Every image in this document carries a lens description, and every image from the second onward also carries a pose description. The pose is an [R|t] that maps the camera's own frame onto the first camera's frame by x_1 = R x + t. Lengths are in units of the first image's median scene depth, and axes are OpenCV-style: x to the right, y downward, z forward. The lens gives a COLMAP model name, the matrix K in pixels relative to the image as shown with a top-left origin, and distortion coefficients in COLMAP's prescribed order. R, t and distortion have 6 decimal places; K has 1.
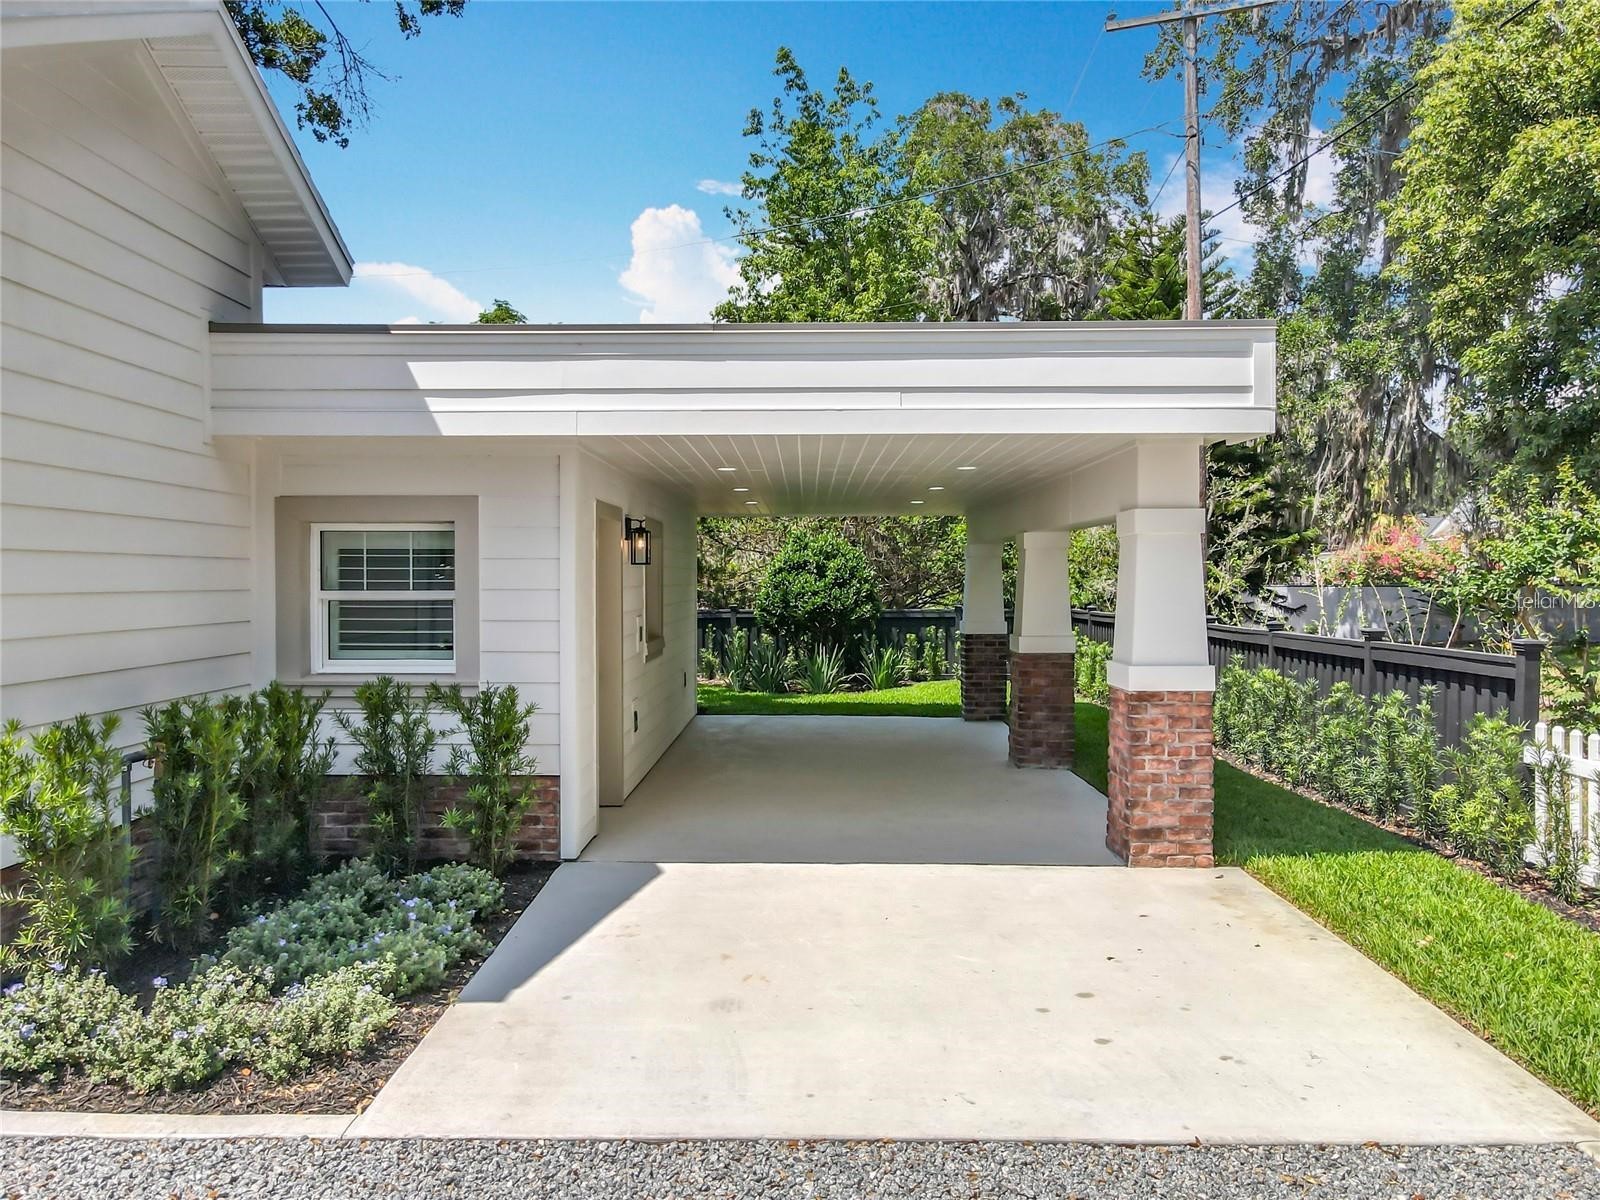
lens RADIAL K [[1193.4, 0, 794.6], [0, 1193.4, 603.5], [0, 0, 1]] dist [-0.012543, 0.000915]
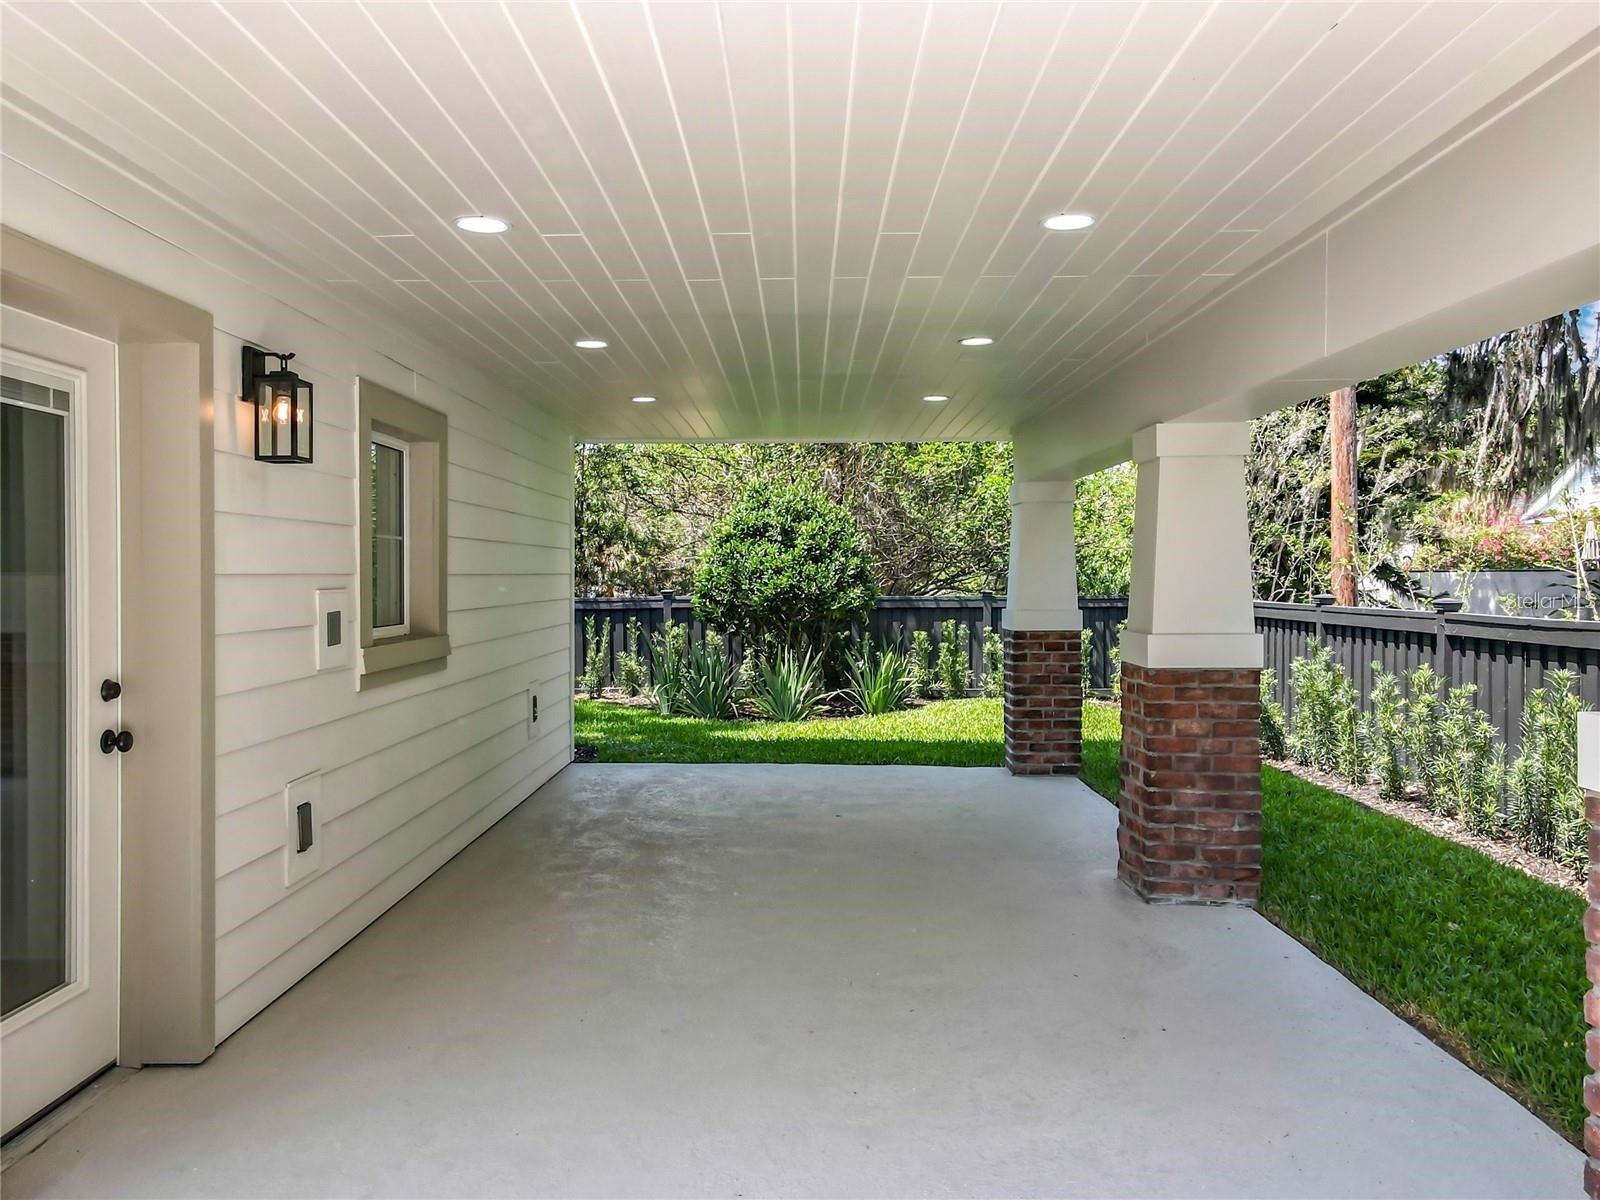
lens RADIAL K [[1193.4, 0, 799.6], [0, 1193.4, 591.7], [0, 0, 1]] dist [-0.012543, 0.000915]
pose [[0.999999, 0.000074, 0.001051, 0.028290], [-0.000064, 0.999960, -0.008891, 0.009198], [-0.001052, 0.008891, 0.999960, 0.324818]]
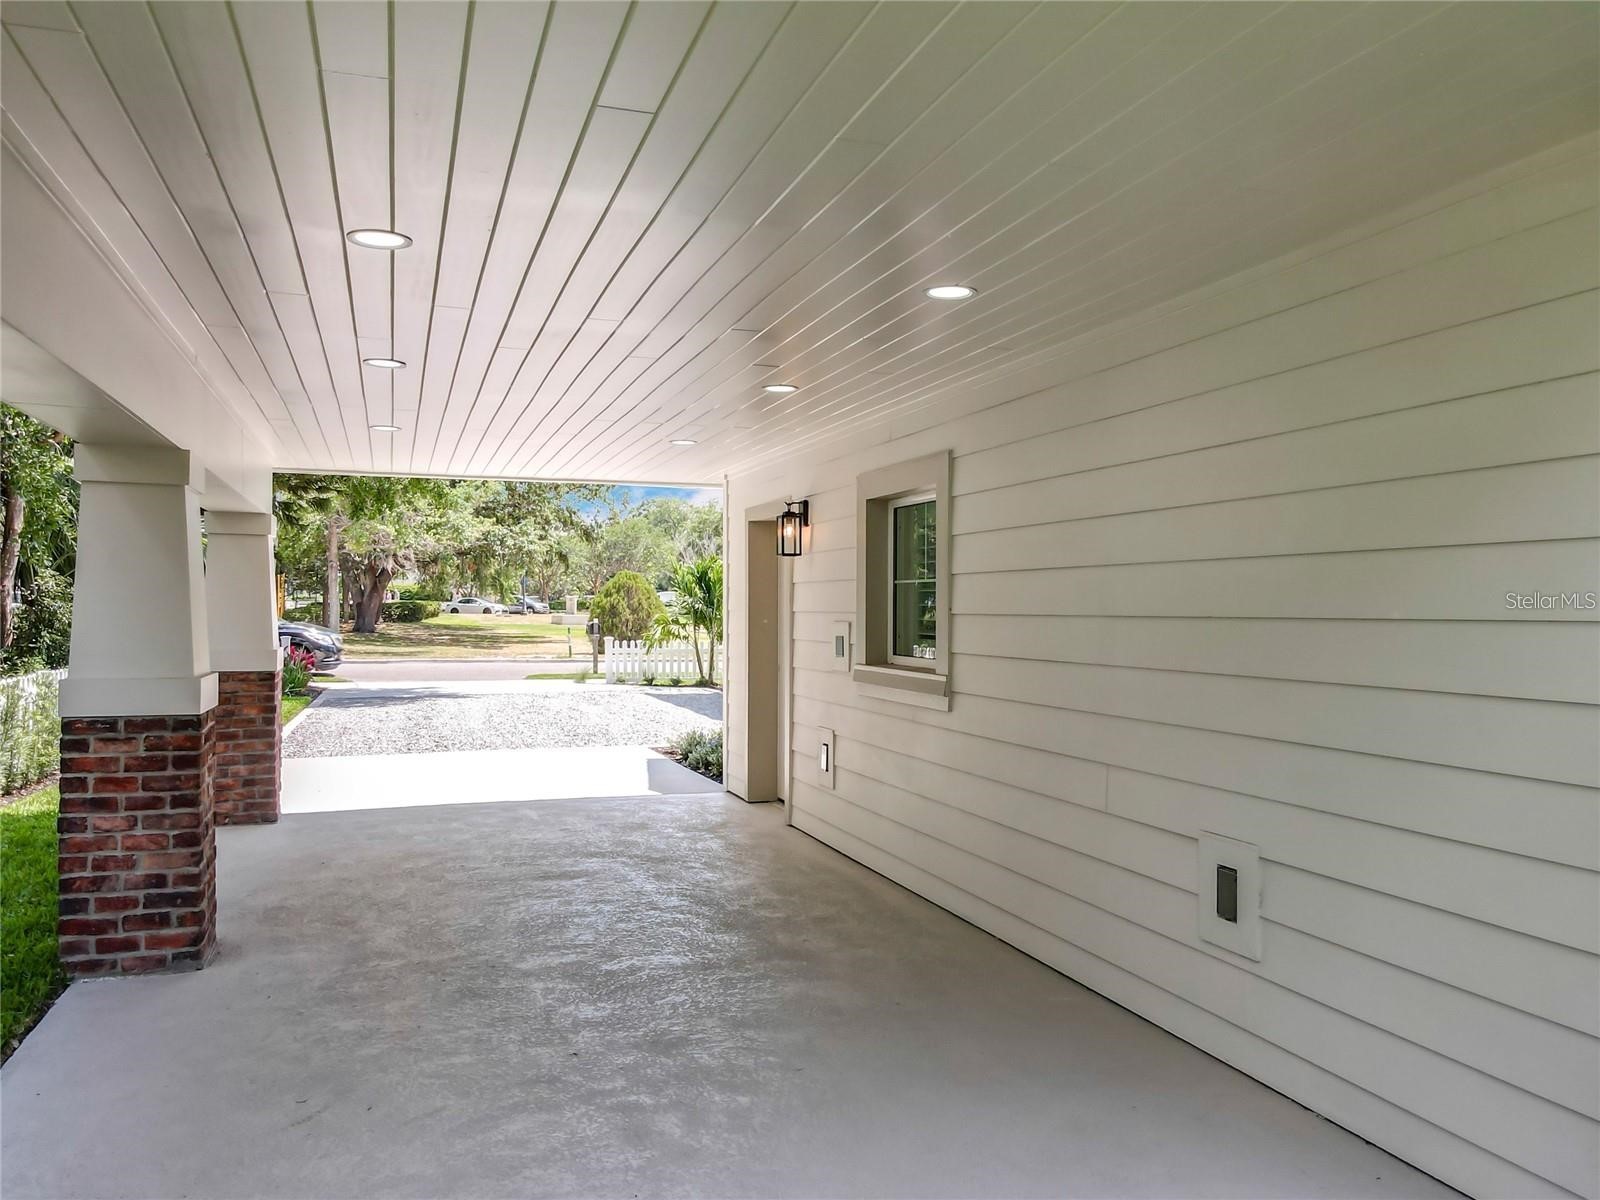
lens RADIAL K [[1193.4, 0, 789.7], [0, 1193.4, 600.2], [0, 0, 1]] dist [-0.012543, 0.000915]
pose [[-0.946740, -0.008677, -0.321881, 0.080318], [-0.013072, 0.999848, 0.011496, -0.006781], [0.321733, 0.015091, -0.946710, 1.016062]]
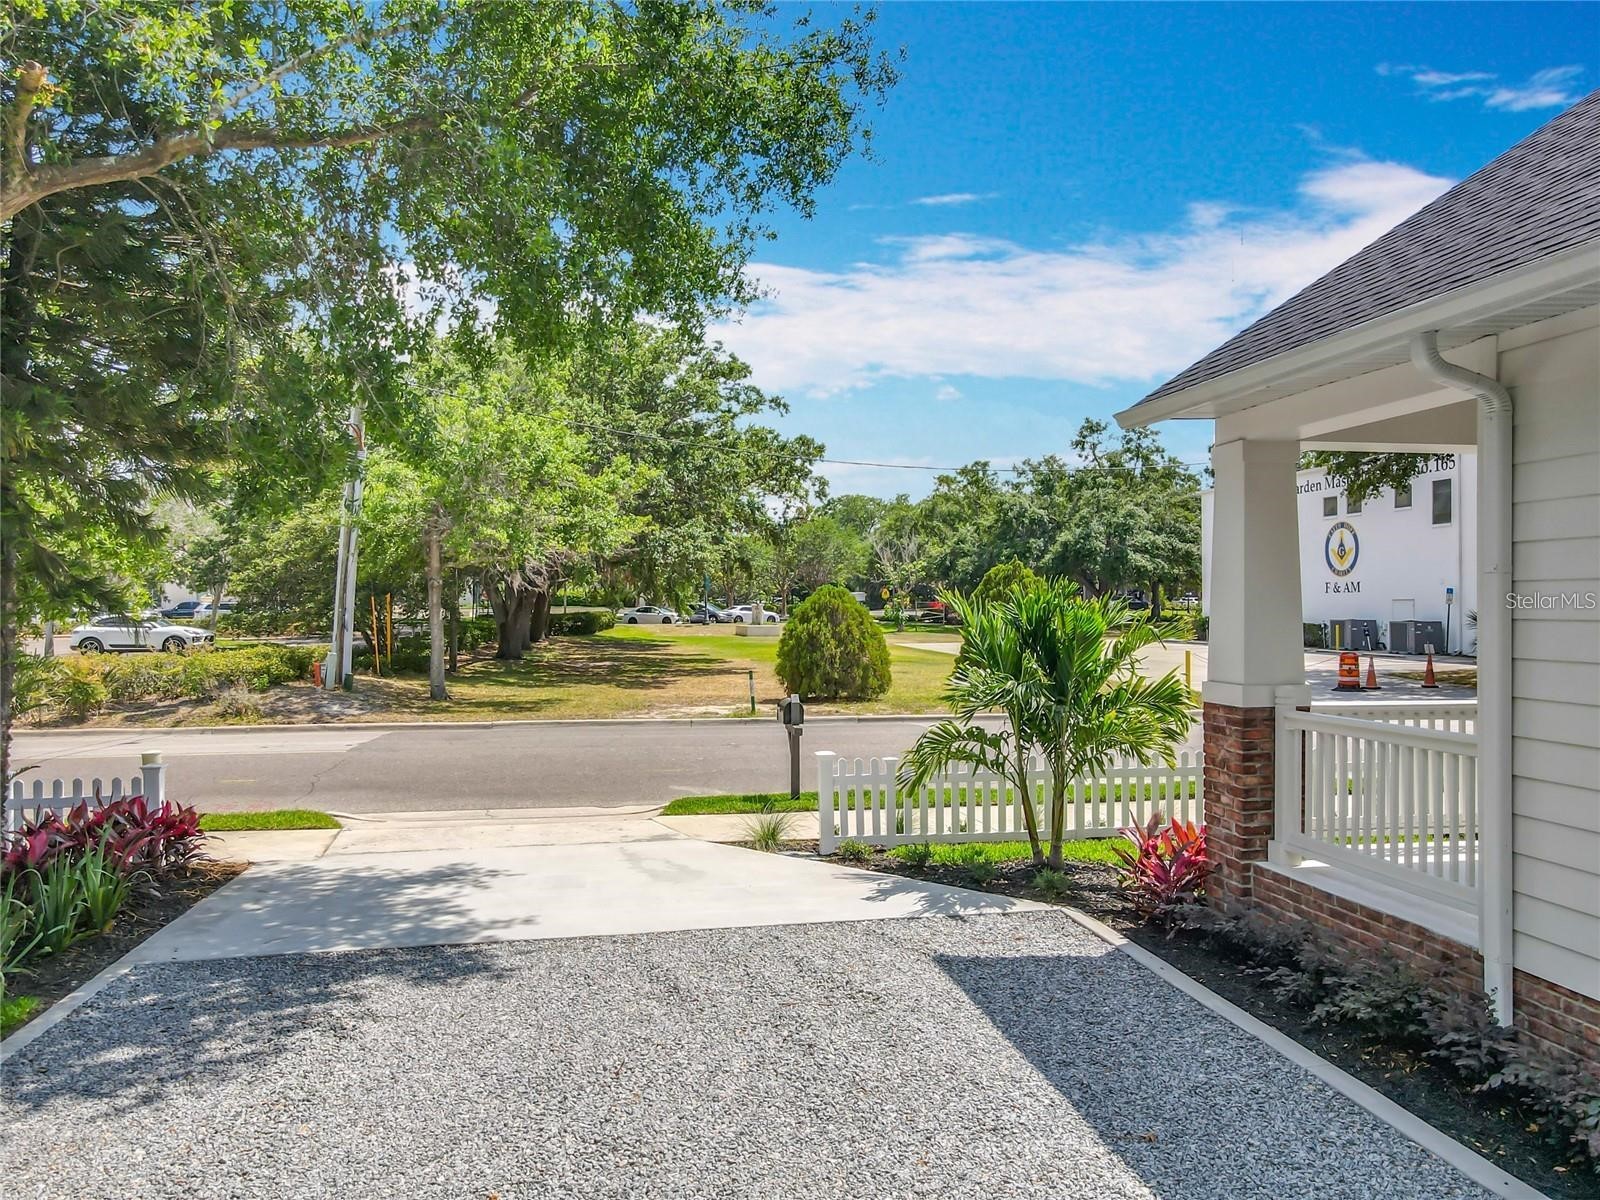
lens RADIAL K [[1193.4, 0, 803.8], [0, 1193.4, 599.4], [0, 0, 1]] dist [-0.012543, 0.000915]
pose [[-0.982980, 0.002711, -0.183694, 0.042658], [0.000242, 0.999909, 0.013459, -0.017409], [0.183714, 0.013186, -0.982891, 0.775471]]
